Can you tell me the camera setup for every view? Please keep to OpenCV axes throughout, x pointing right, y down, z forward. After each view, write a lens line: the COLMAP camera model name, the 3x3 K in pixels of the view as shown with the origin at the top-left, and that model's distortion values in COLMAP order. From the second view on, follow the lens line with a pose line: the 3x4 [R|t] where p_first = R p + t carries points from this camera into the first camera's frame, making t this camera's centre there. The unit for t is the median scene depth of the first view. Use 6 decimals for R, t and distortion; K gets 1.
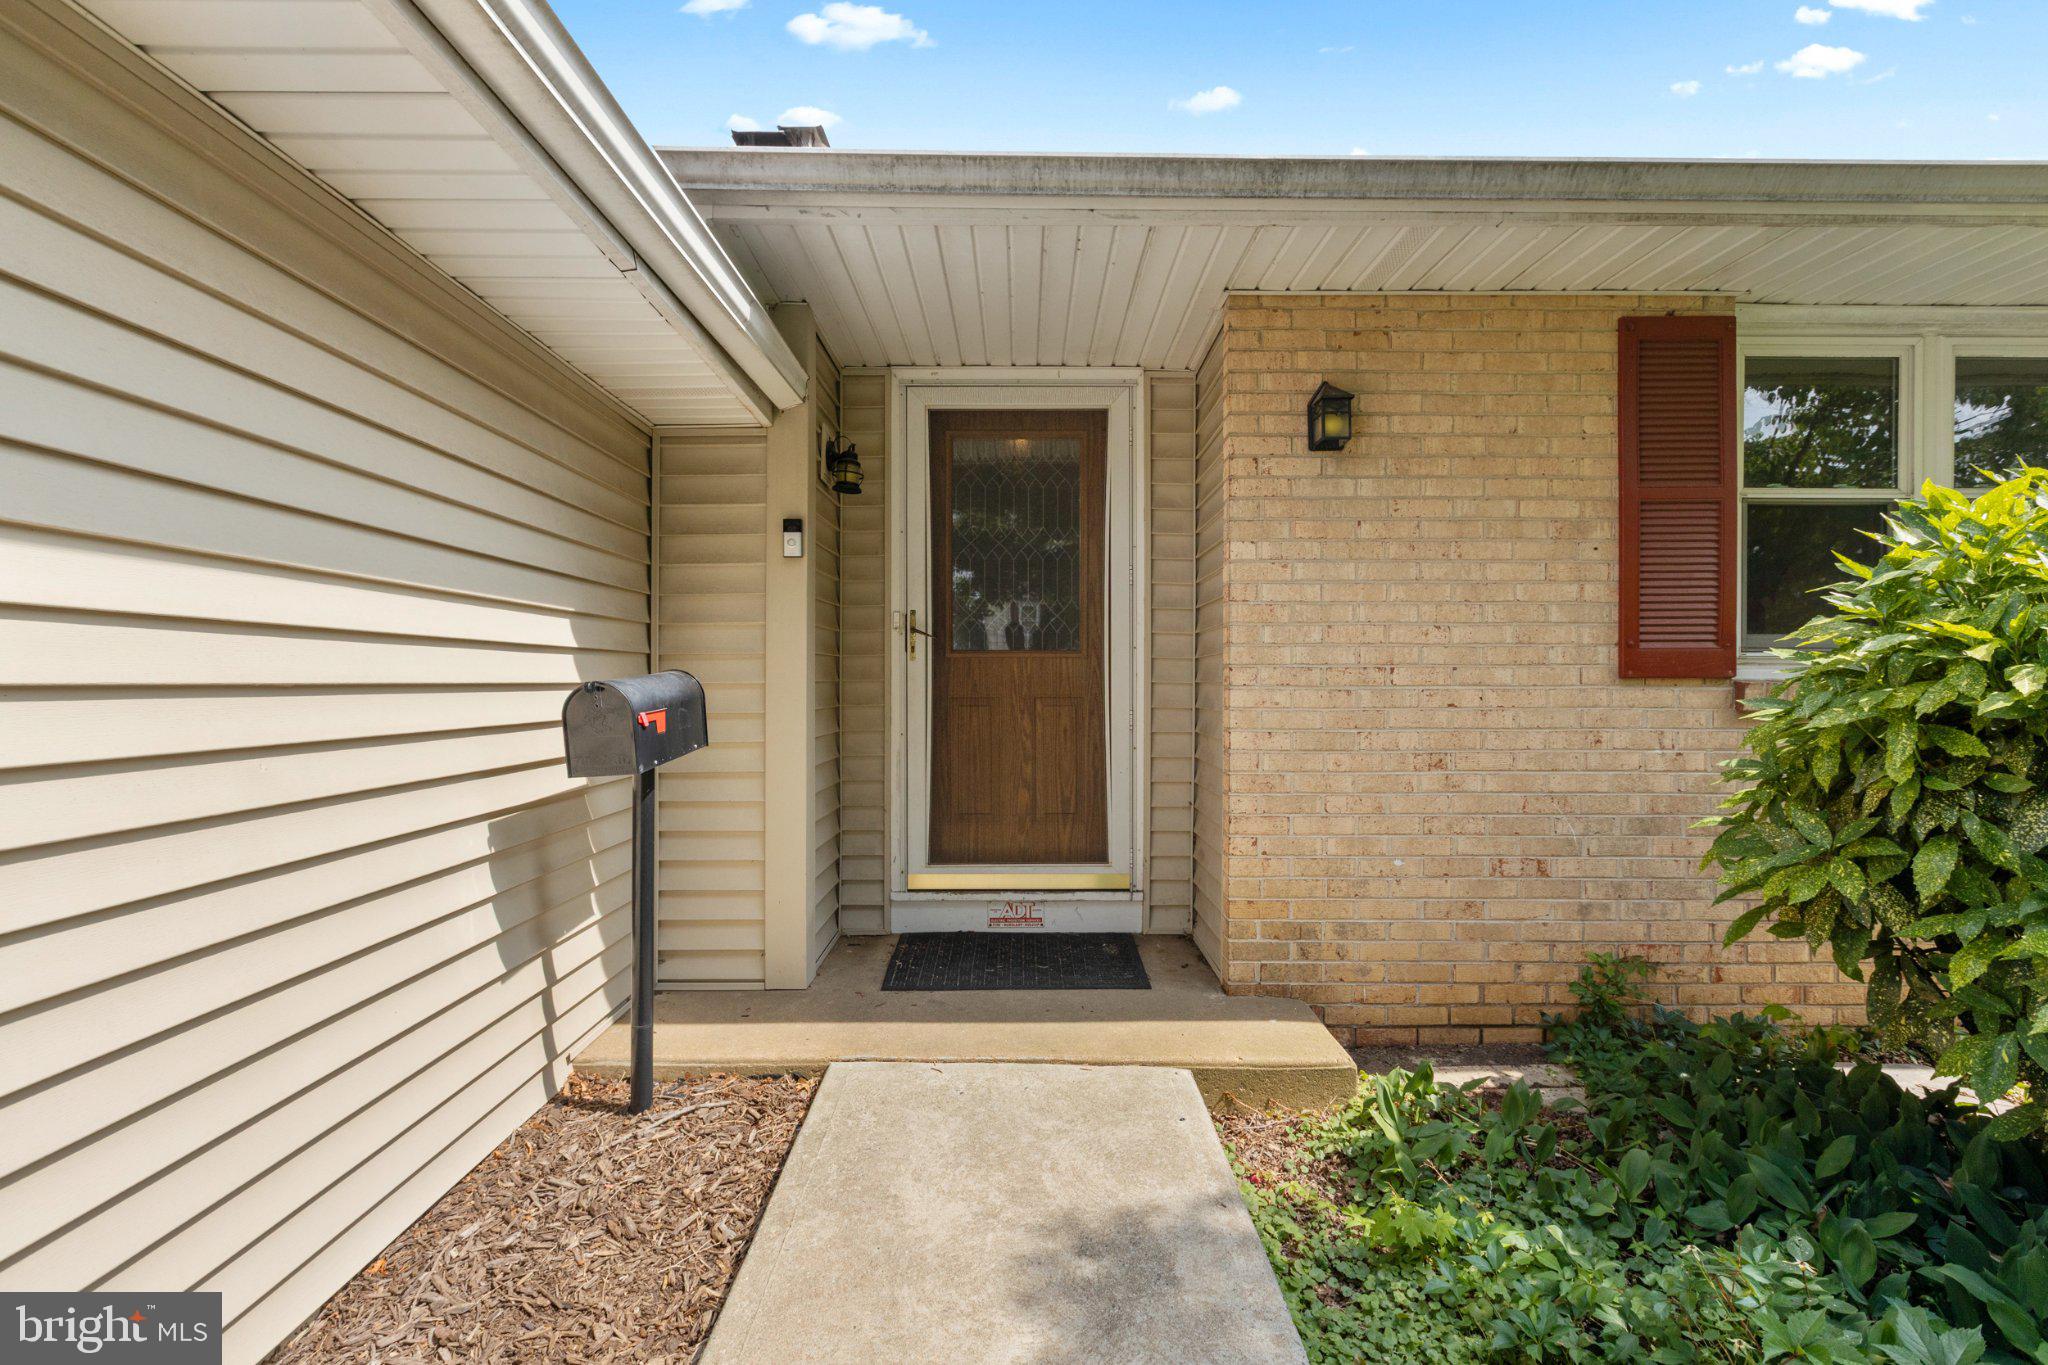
lens RADIAL K [[944.7, 0, 1024.0], [0, 944.7, 682.5], [0, 0, 1]] dist [0.003443, 0.000383]
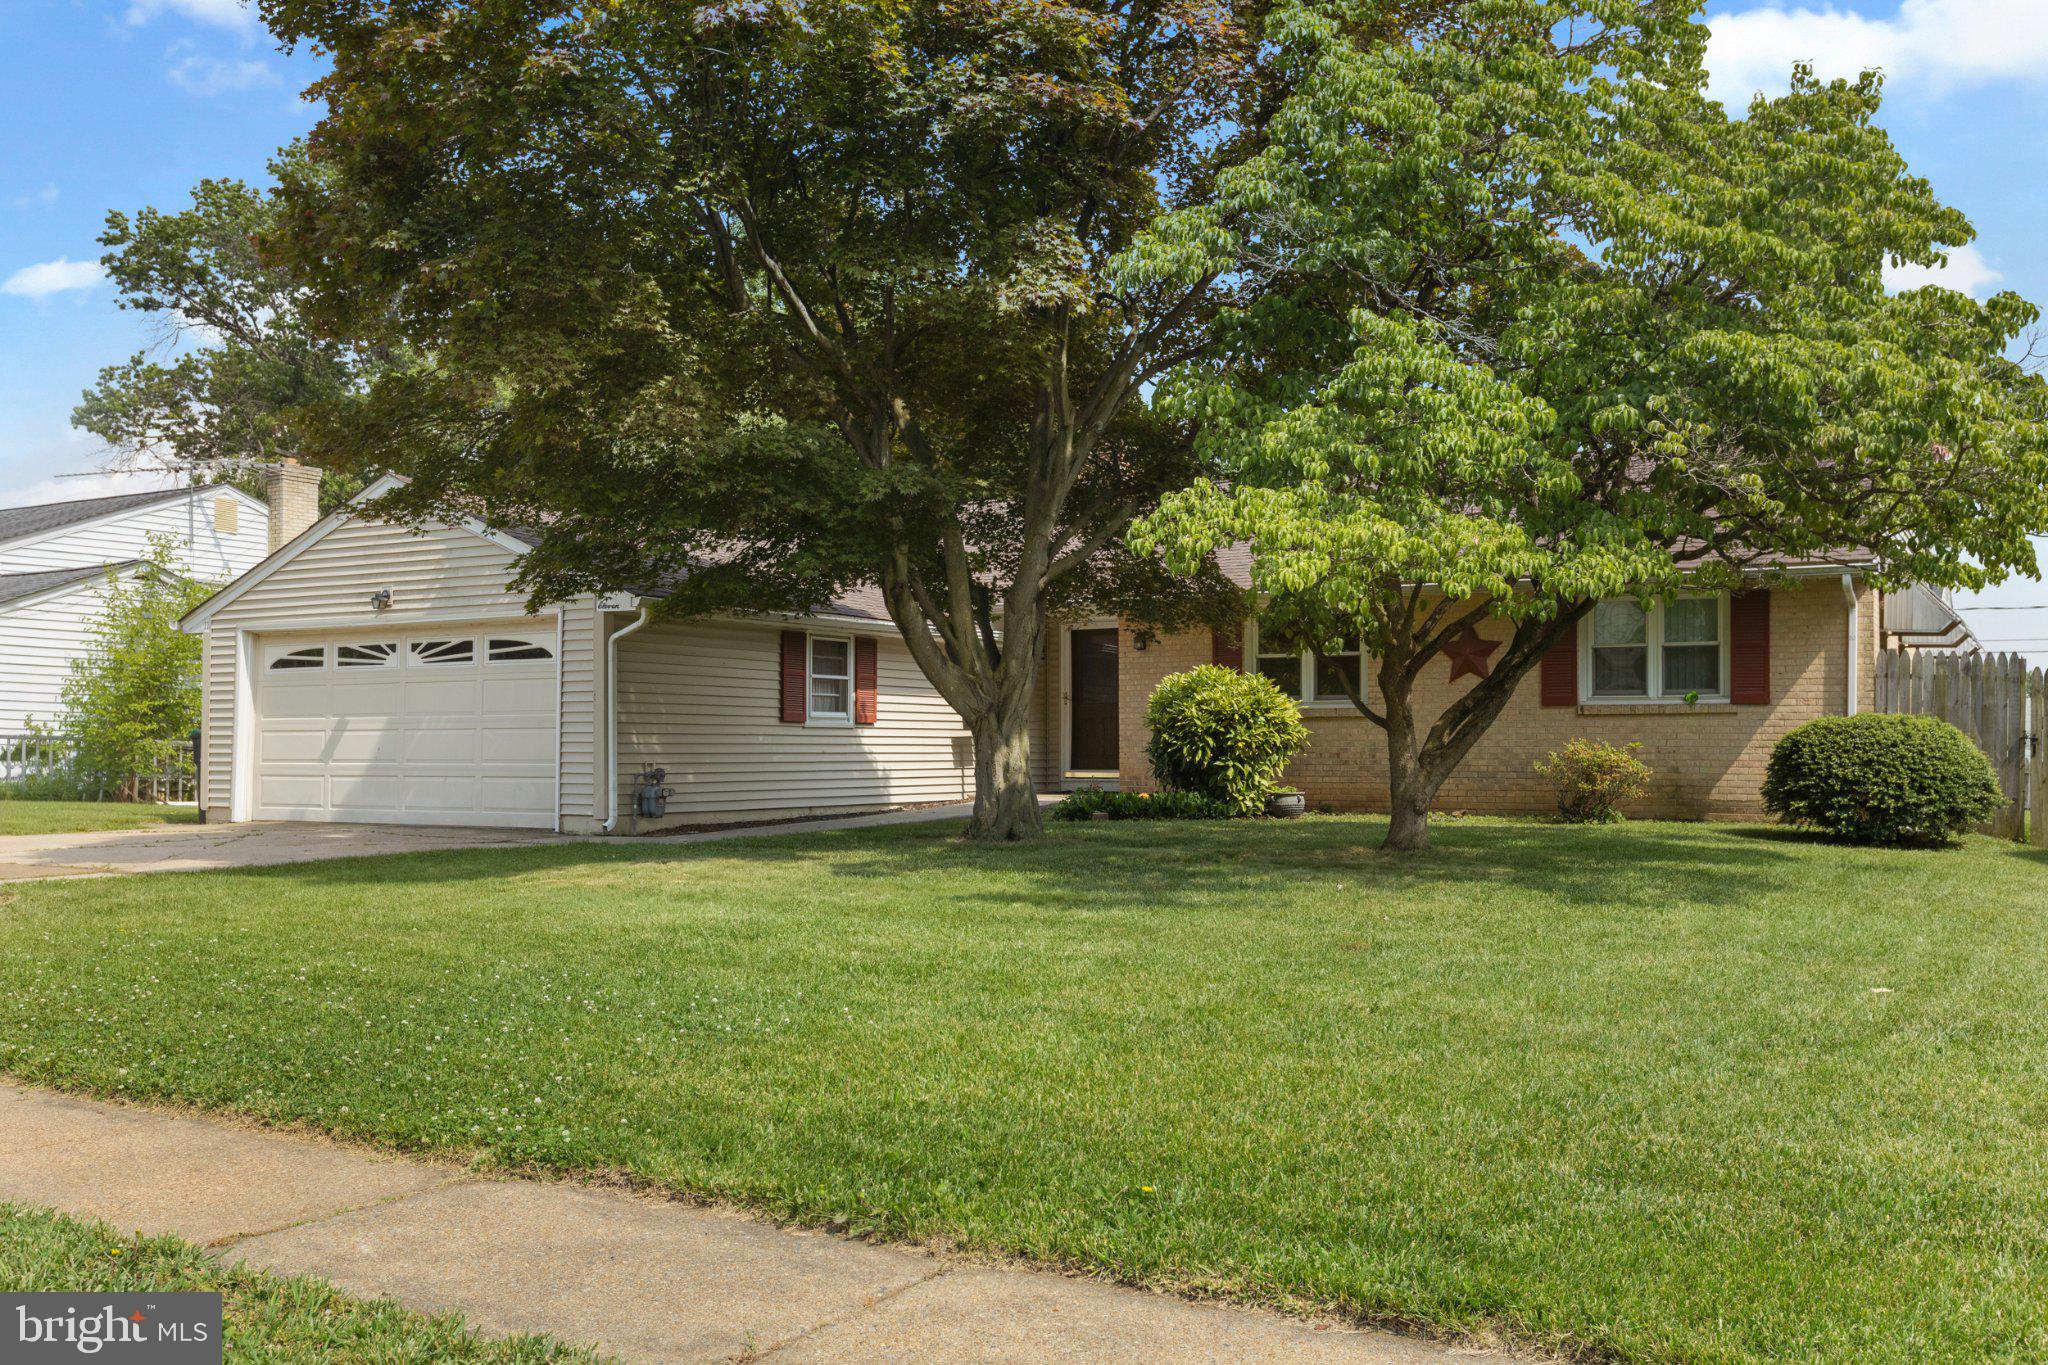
lens RADIAL K [[1909.3, 0, 1024.0], [0, 1909.3, 682.5], [0, 0, 1]] dist [-0.003290, -0.003466]
pose [[0.845496, -0.018080, -0.533676, 3.858624], [0.000199, 0.999437, -0.033543, 0.133425], [0.533982, 0.028254, 0.845023, -5.501733]]
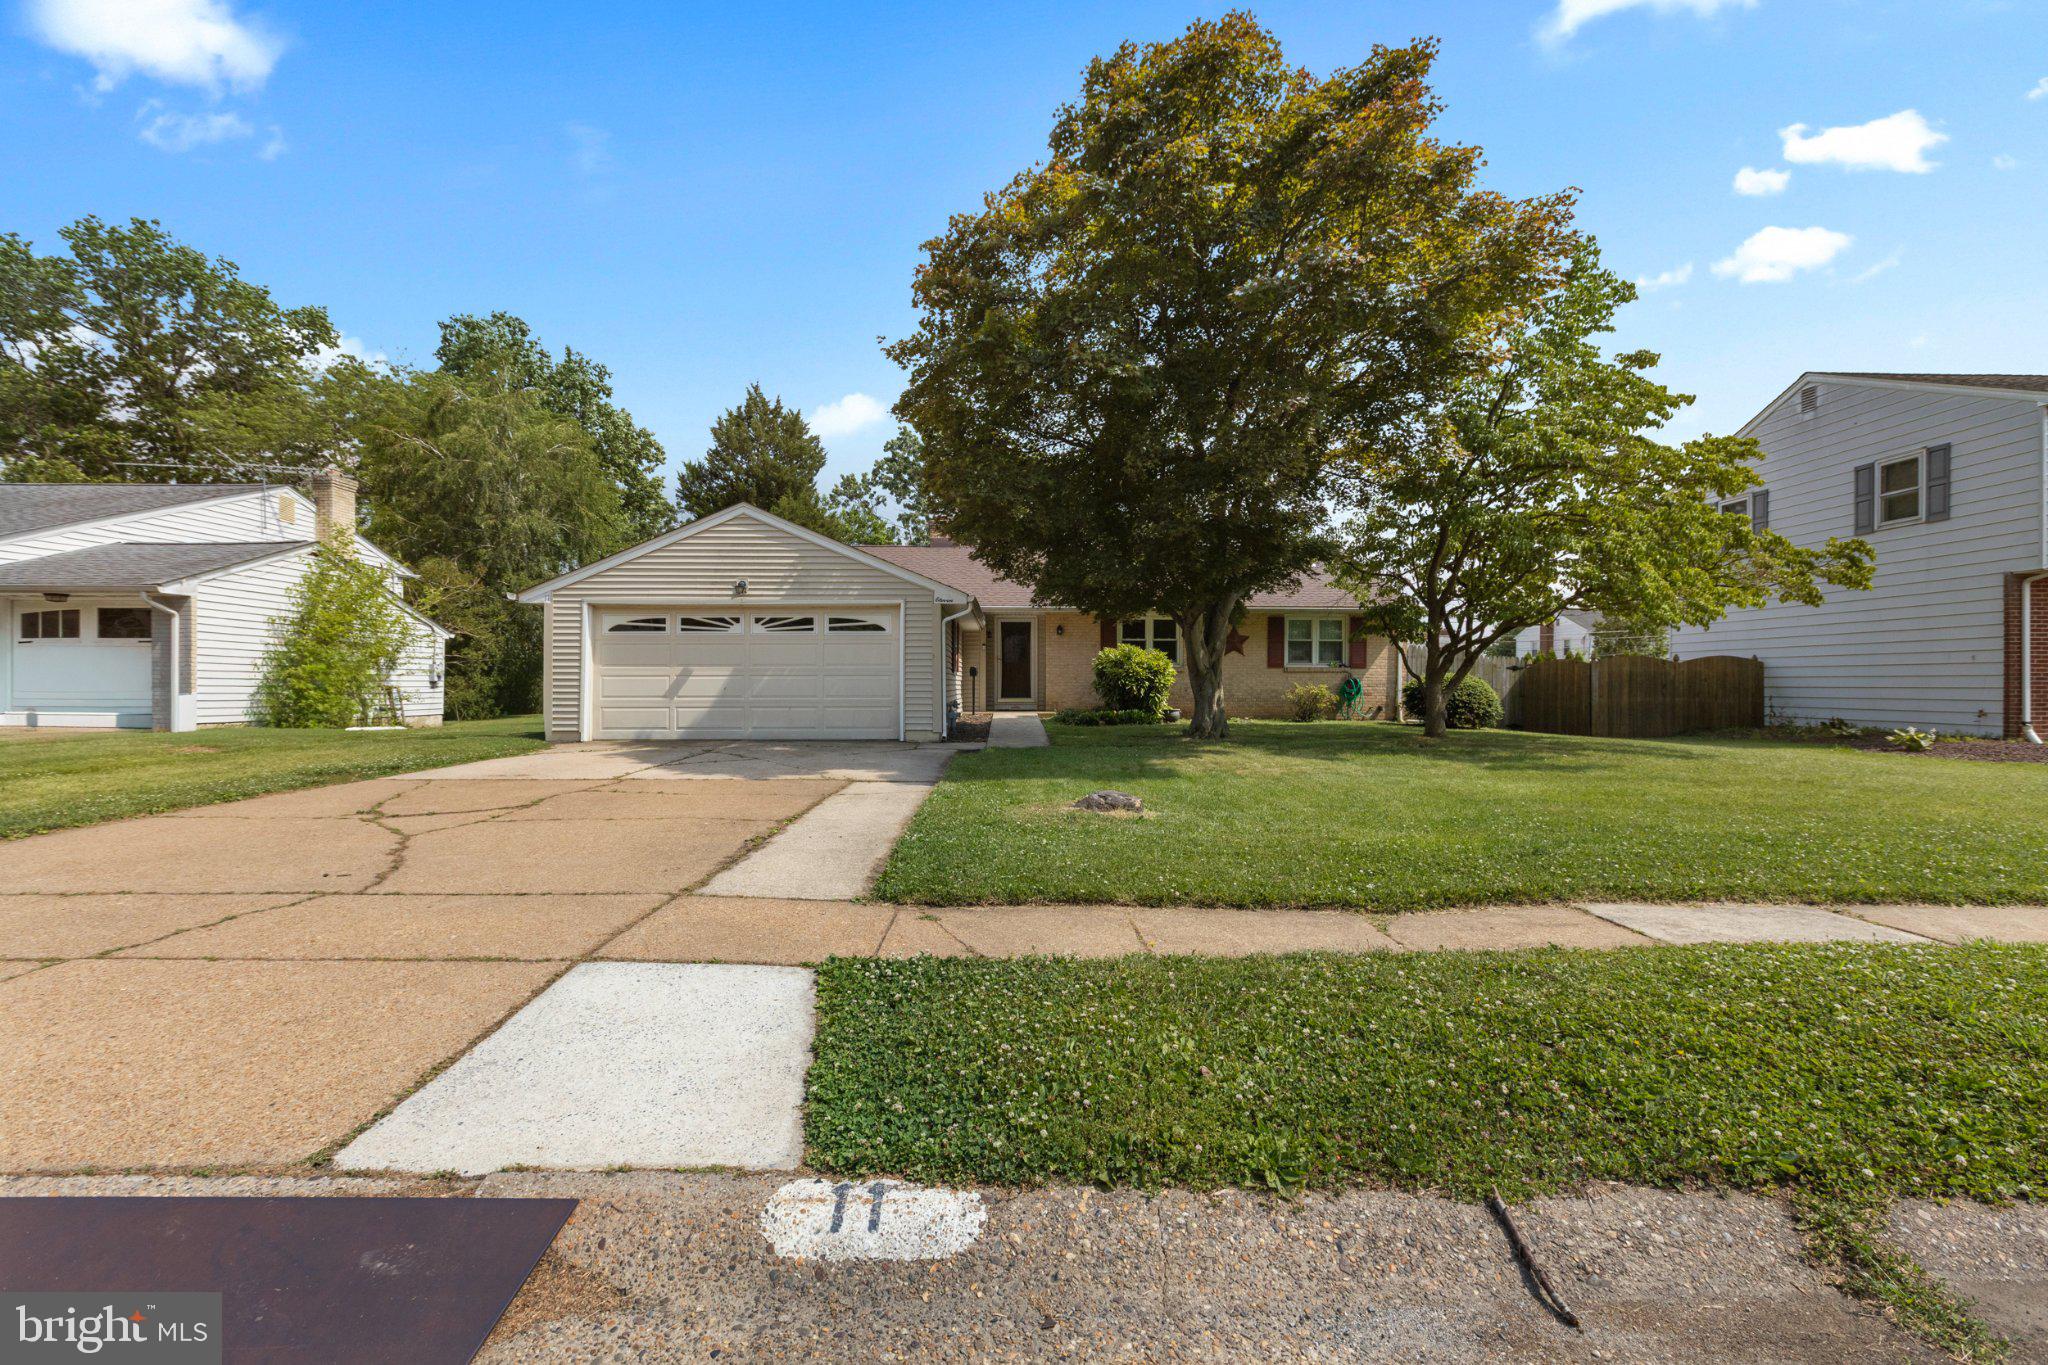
lens RADIAL K [[944.7, 0, 1024.0], [0, 944.7, 682.5], [0, 0, 1]] dist [0.003443, 0.000383]
pose [[0.999953, 0.002203, 0.009457, -0.012837], [-0.002217, 0.999996, 0.001481, 0.100320], [-0.009453, -0.001502, 0.999954, -5.915677]]
